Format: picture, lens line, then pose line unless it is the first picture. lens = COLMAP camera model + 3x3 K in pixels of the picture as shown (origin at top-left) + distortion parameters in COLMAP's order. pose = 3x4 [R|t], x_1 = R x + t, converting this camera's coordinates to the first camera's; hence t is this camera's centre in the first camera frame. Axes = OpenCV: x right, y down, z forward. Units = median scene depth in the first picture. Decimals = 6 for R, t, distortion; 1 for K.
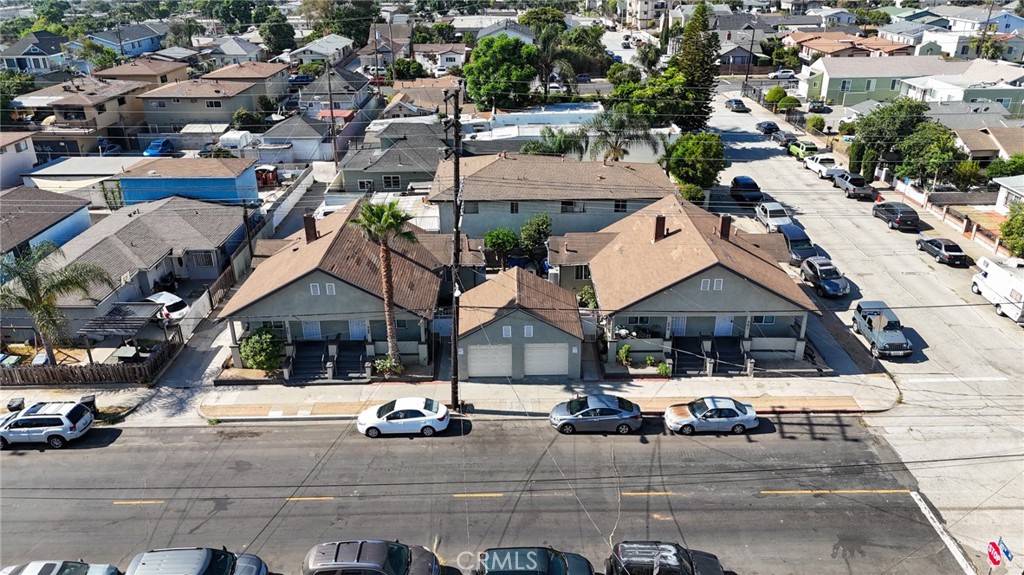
lens RADIAL K [[768.5, 0, 512.0], [0, 768.5, 287.5], [0, 0, 1]] dist [0.005610, -0.004003]
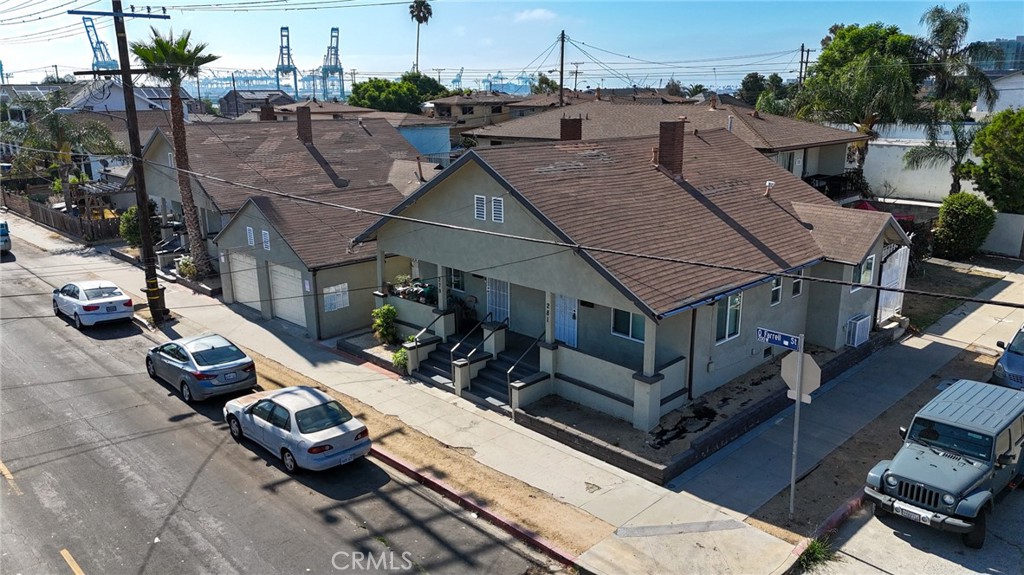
lens RADIAL K [[768.5, 0, 512.0], [0, 768.5, 287.5], [0, 0, 1]] dist [0.005610, -0.004003]
pose [[0.697490, 0.185626, -0.692135, 0.618719], [-0.279139, 0.959955, -0.023845, 0.050984], [0.659992, 0.209833, 0.721374, 0.655824]]
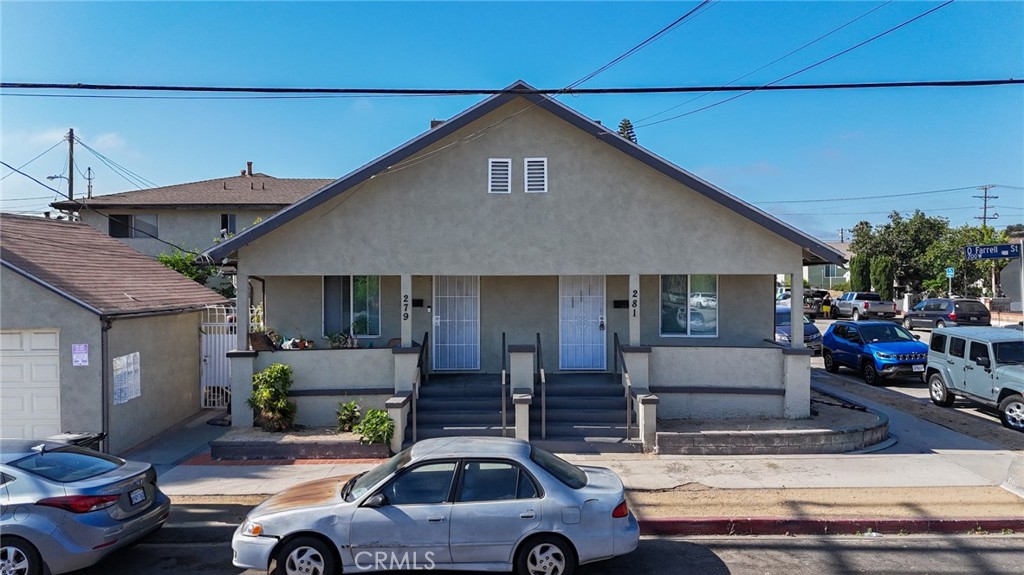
lens RADIAL K [[768.5, 0, 512.0], [0, 768.5, 287.5], [0, 0, 1]] dist [0.005610, -0.004003]
pose [[0.999980, 0.006142, 0.001421, 0.254142], [-0.005144, 0.925274, -0.379266, 0.175134], [-0.003645, 0.379251, 0.925287, 0.686267]]
